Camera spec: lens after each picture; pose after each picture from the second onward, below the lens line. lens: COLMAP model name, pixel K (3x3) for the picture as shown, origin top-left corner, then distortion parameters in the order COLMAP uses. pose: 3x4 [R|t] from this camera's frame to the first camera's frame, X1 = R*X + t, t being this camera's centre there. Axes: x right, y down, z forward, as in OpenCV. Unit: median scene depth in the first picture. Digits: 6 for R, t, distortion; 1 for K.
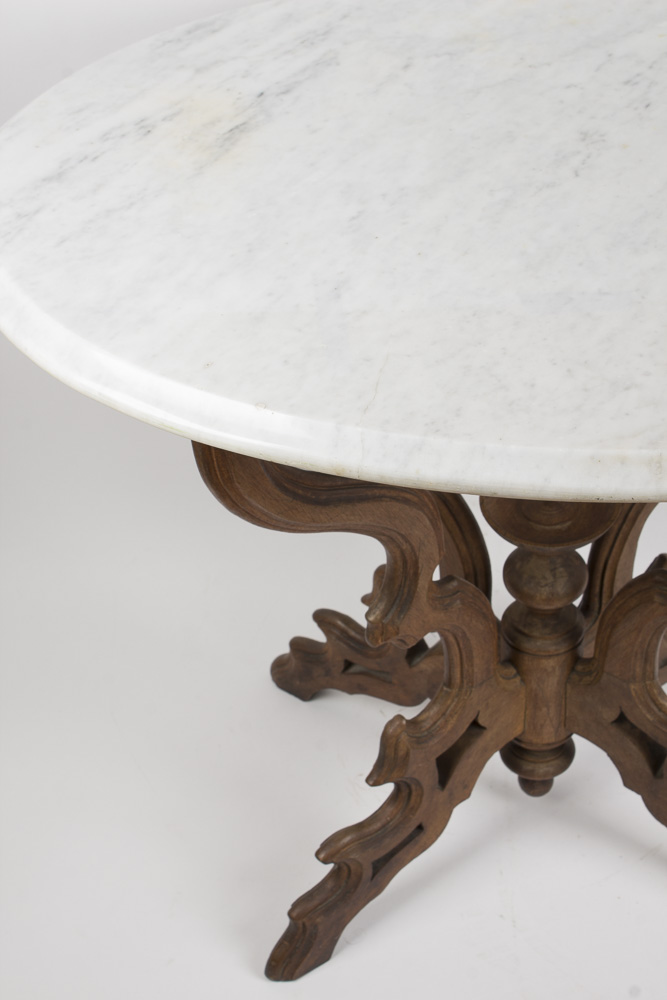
lens RADIAL K [[1648.1, 0, 332.7], [0, 1648.1, 502.8], [0, 0, 1]] dist [-0.015615, 0.000000]
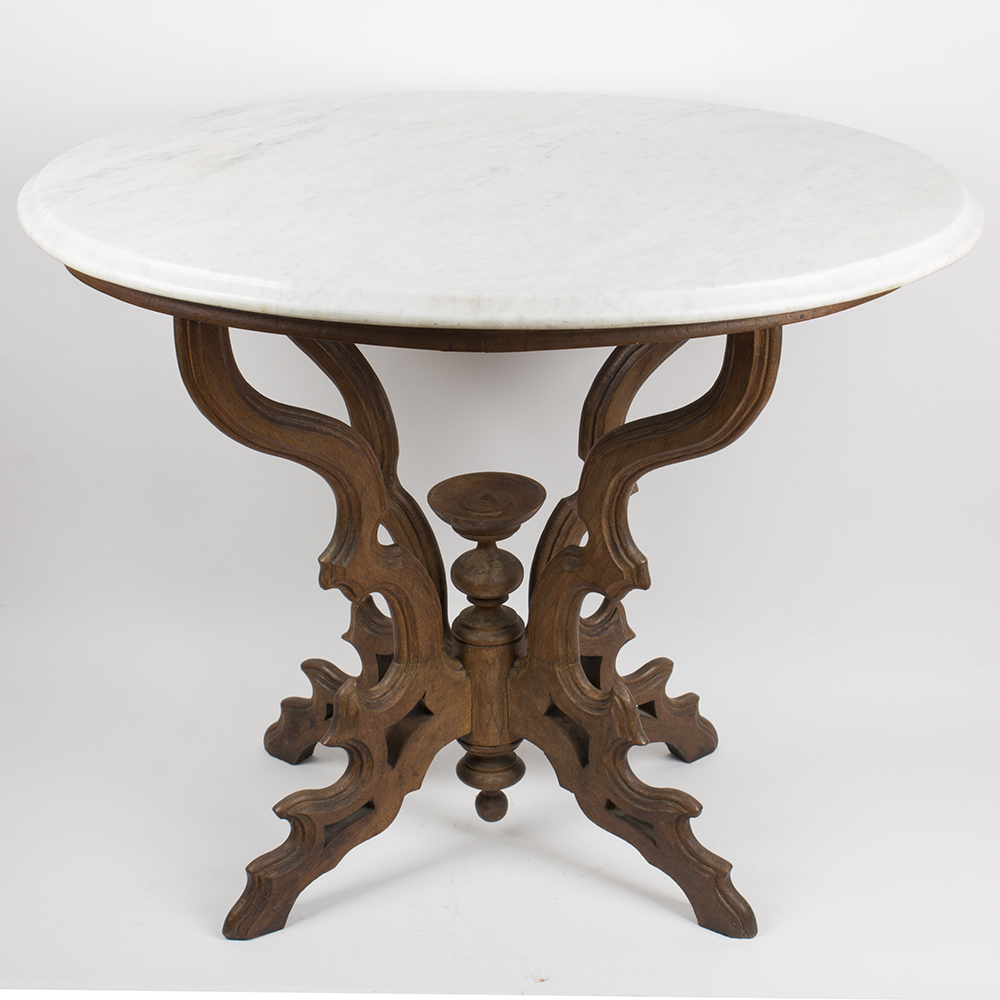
lens RADIAL K [[2351.4, 0, 500.6], [0, 2351.4, 492.2], [0, 0, 1]] dist [-0.100873, 0.000000]
pose [[0.998874, 0.044409, -0.016710, 0.183842], [-0.047333, 0.957183, -0.285587, 0.518243], [0.003312, 0.286056, 0.958207, -0.676902]]
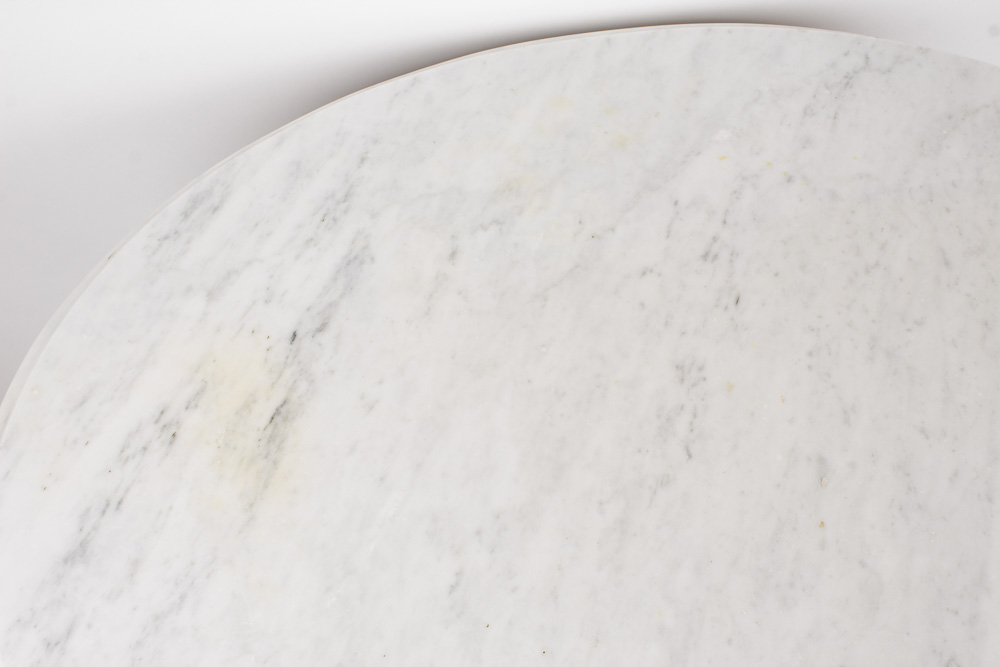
lens RADIAL K [[1070.5, 0, 502.6], [0, 1070.5, 335.5], [0, 0, 1]] dist [-0.089858, 0.000000]
pose [[0.976496, -0.166166, 0.137274, -0.013457], [0.109772, 0.931522, 0.346722, -0.409283], [-0.185487, -0.323504, 0.927868, 0.453369]]
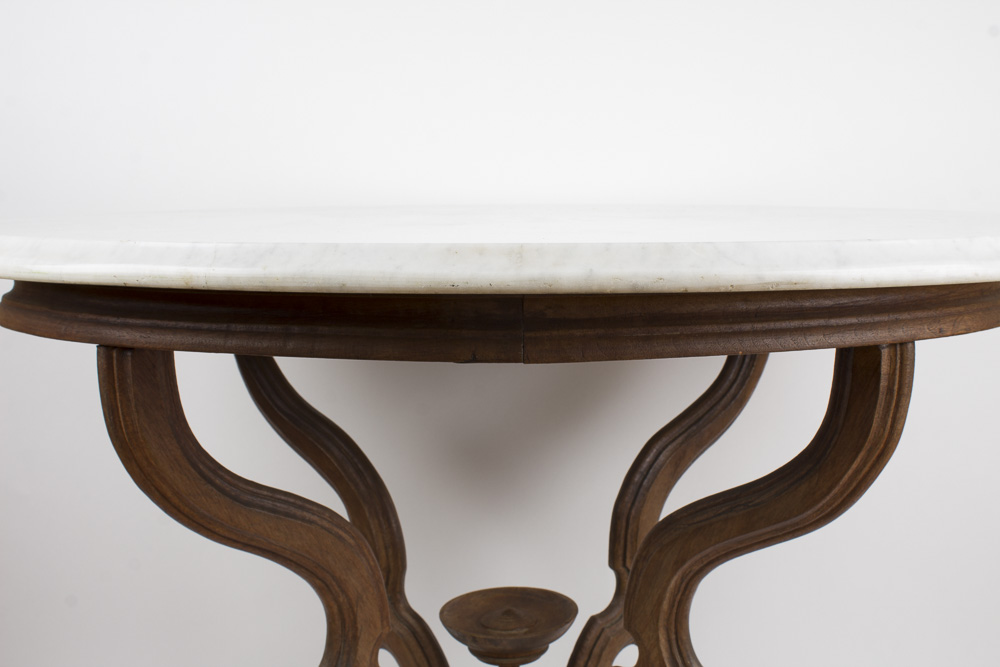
lens RADIAL K [[1157.6, 0, 501.8], [0, 1157.6, 337.3], [0, 0, 1]] dist [-0.085002, 0.000000]
pose [[0.999695, 0.024706, 0.000640, 0.132921], [-0.020427, 0.840583, -0.541298, 0.260635], [-0.013911, 0.541119, 0.840831, 0.334522]]
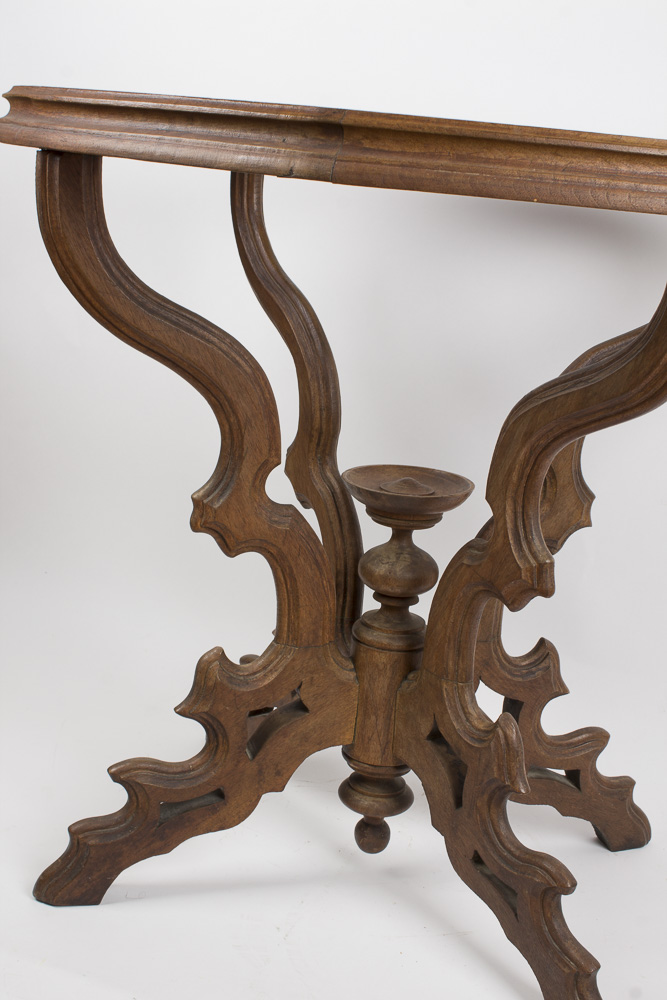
lens RADIAL K [[1287.8, 0, 329.5], [0, 1287.8, 500.6], [0, 0, 1]] dist [-0.071975, 0.000000]
pose [[0.927979, 0.206927, -0.309896, 0.375246], [-0.321483, 0.865106, -0.385019, 0.377289], [0.188422, 0.456916, 0.869324, 0.288030]]
